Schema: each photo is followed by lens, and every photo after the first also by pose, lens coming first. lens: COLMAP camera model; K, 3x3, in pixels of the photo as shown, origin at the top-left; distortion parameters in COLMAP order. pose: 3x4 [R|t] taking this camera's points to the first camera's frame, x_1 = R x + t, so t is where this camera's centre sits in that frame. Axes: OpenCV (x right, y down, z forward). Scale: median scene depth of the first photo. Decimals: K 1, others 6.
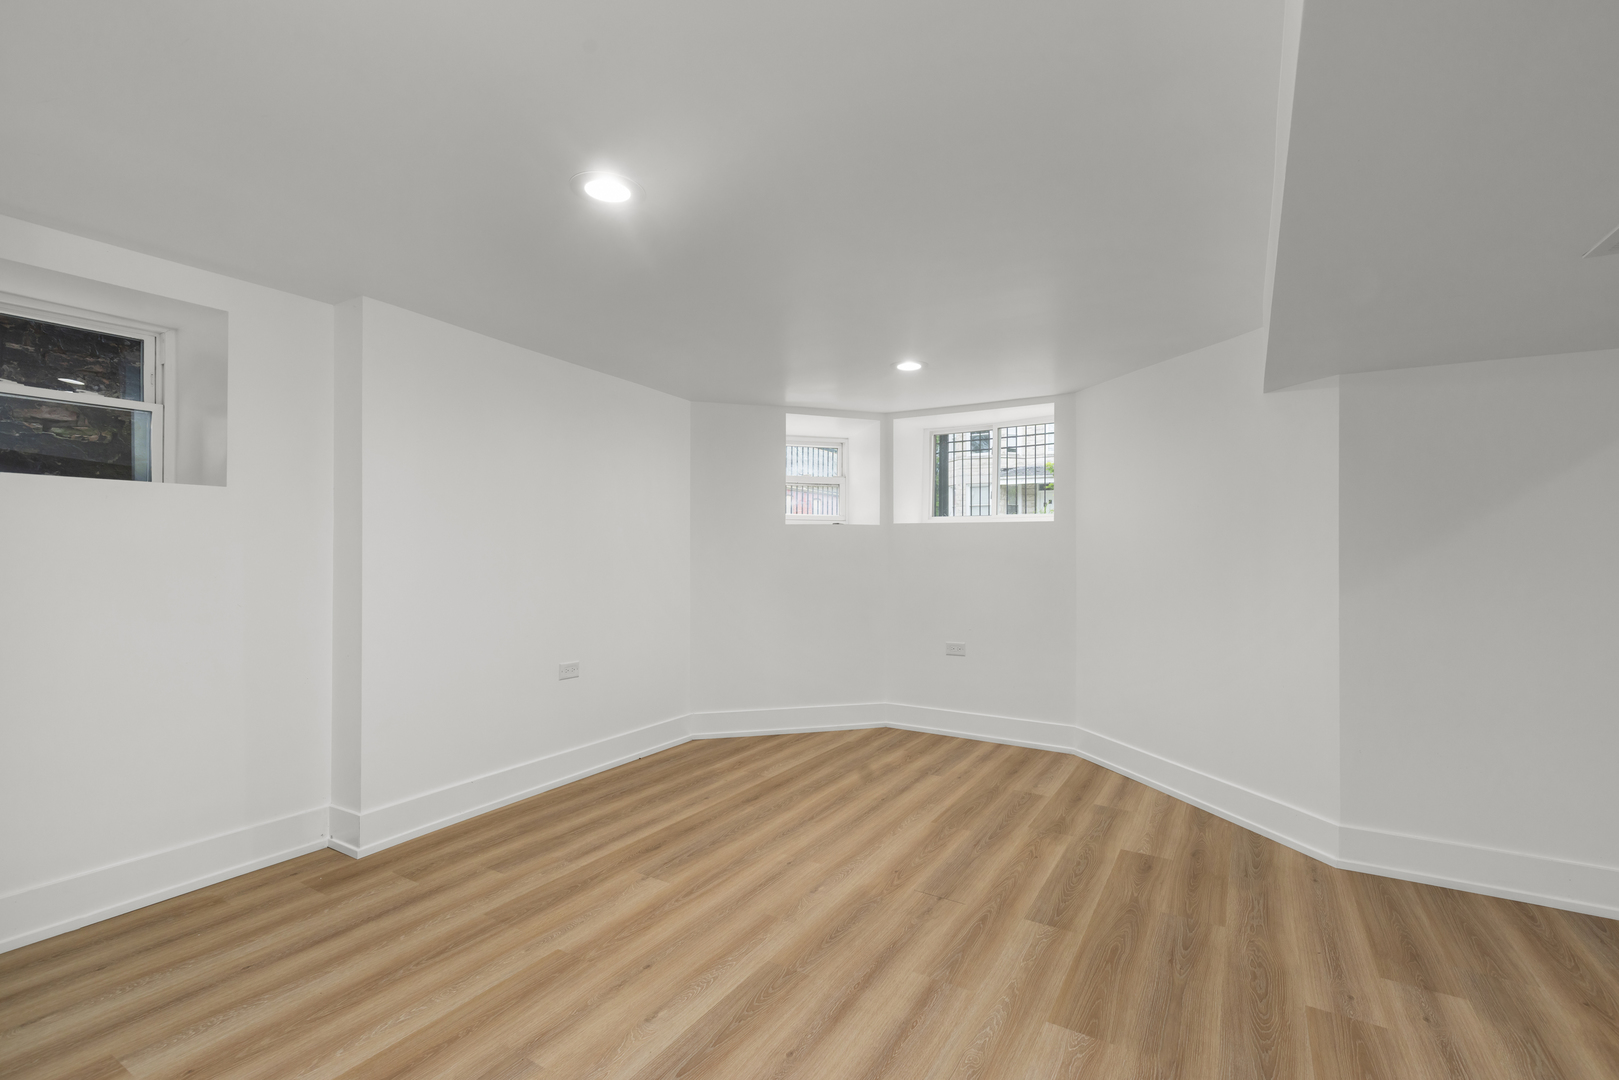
lens RADIAL K [[728.6, 0, 799.1], [0, 728.6, 546.7], [0, 0, 1]] dist [0.003204, -0.000201]
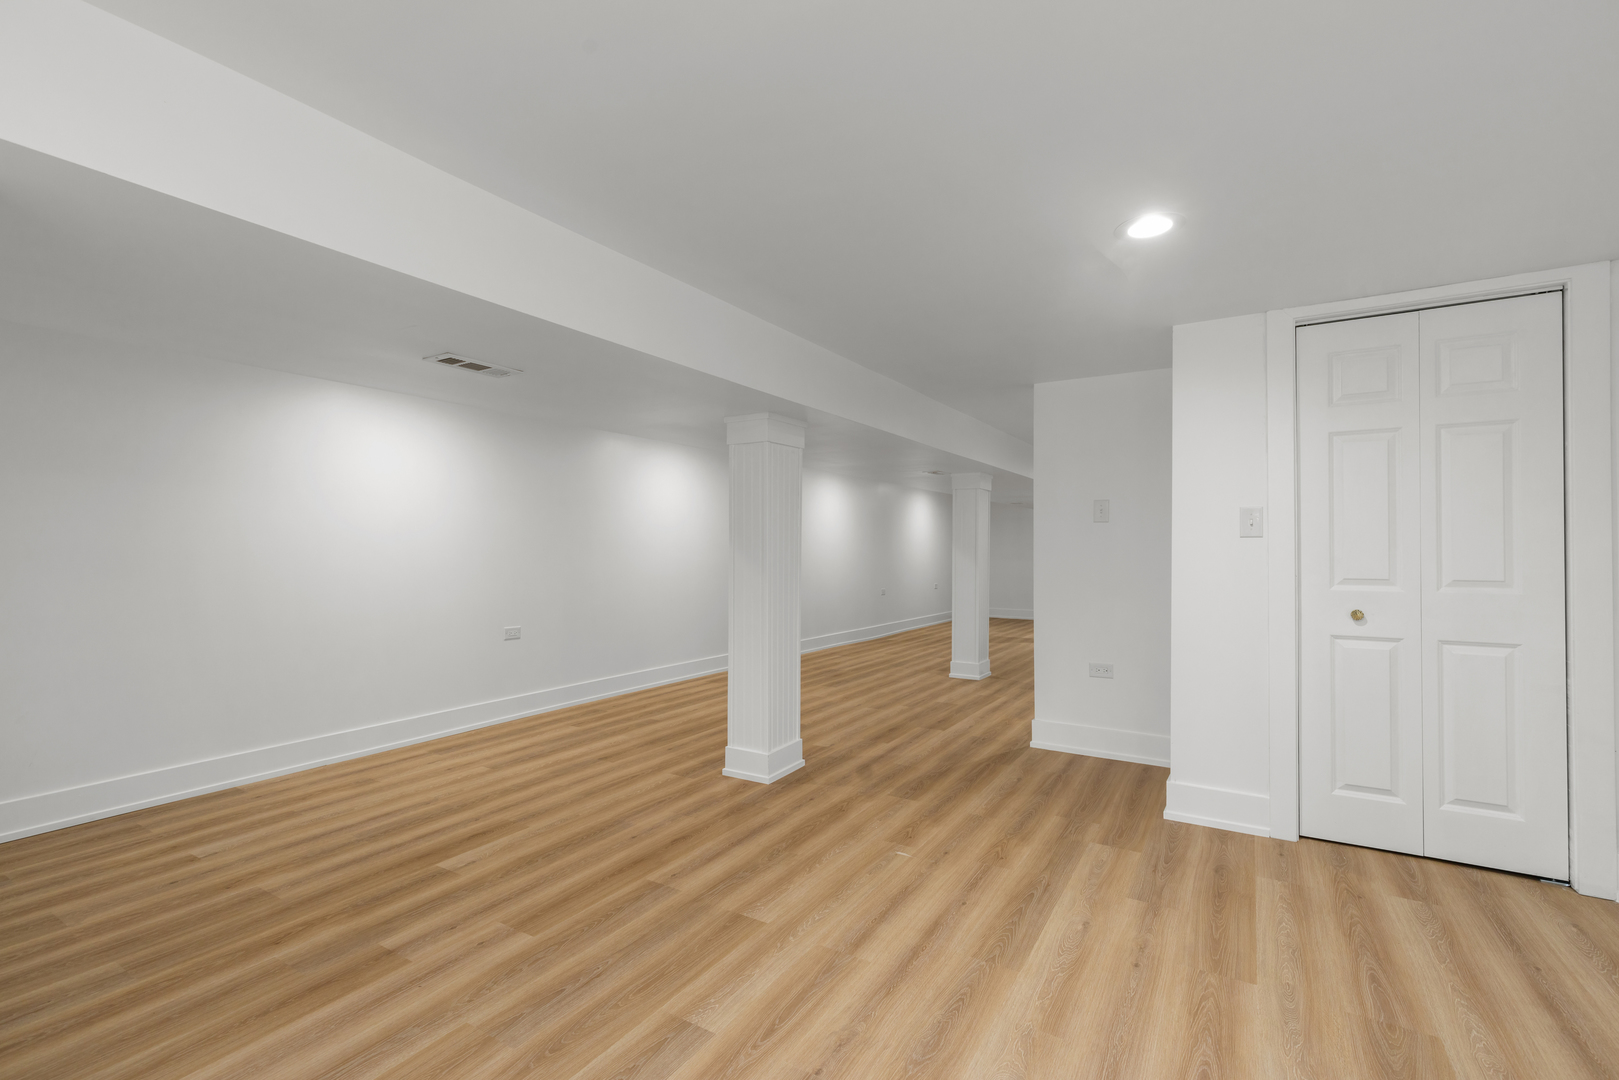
lens RADIAL K [[728.6, 0, 798.6], [0, 728.6, 541.4], [0, 0, 1]] dist [0.003204, -0.000201]
pose [[-0.999952, -0.007488, 0.006242, 0.225460], [-0.007569, 0.999886, -0.013028, 0.010566], [-0.006144, -0.013074, -0.999896, 1.792070]]
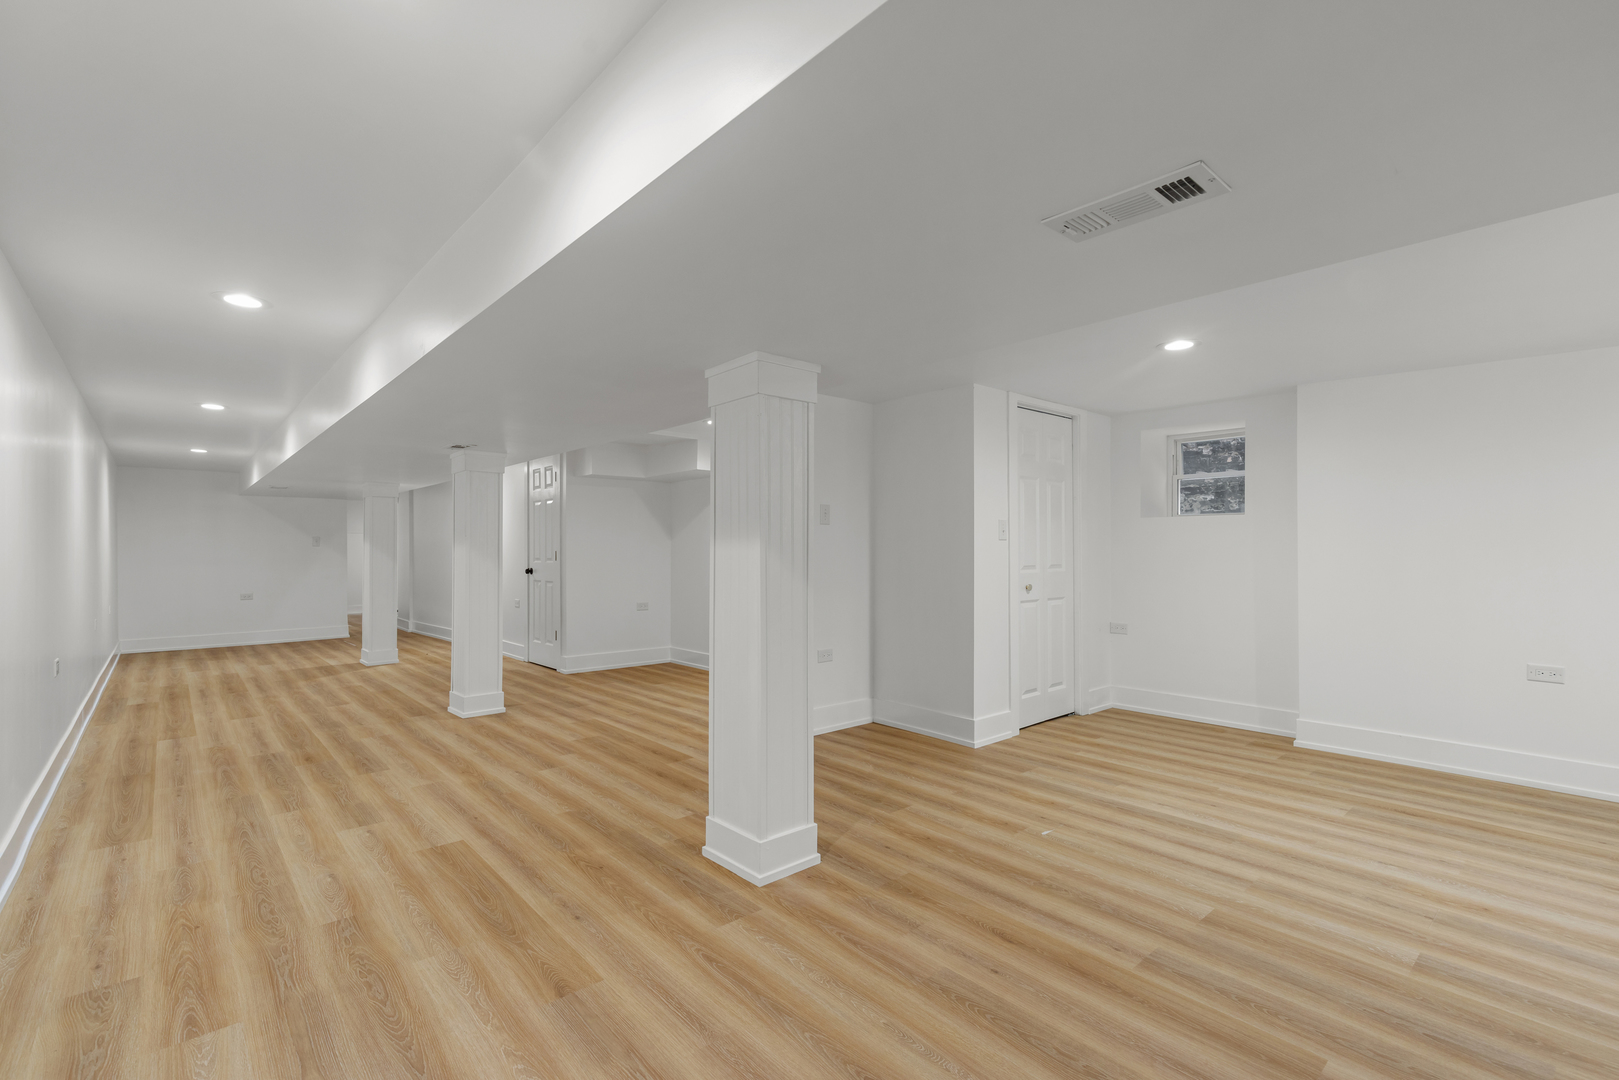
lens RADIAL K [[728.6, 0, 805.5], [0, 728.6, 546.6], [0, 0, 1]] dist [0.003204, -0.000201]
pose [[-0.293678, -0.003425, -0.955898, 1.440999], [0.001350, 0.999991, -0.003997, 0.003068], [0.955903, -0.002465, -0.293671, 0.543042]]
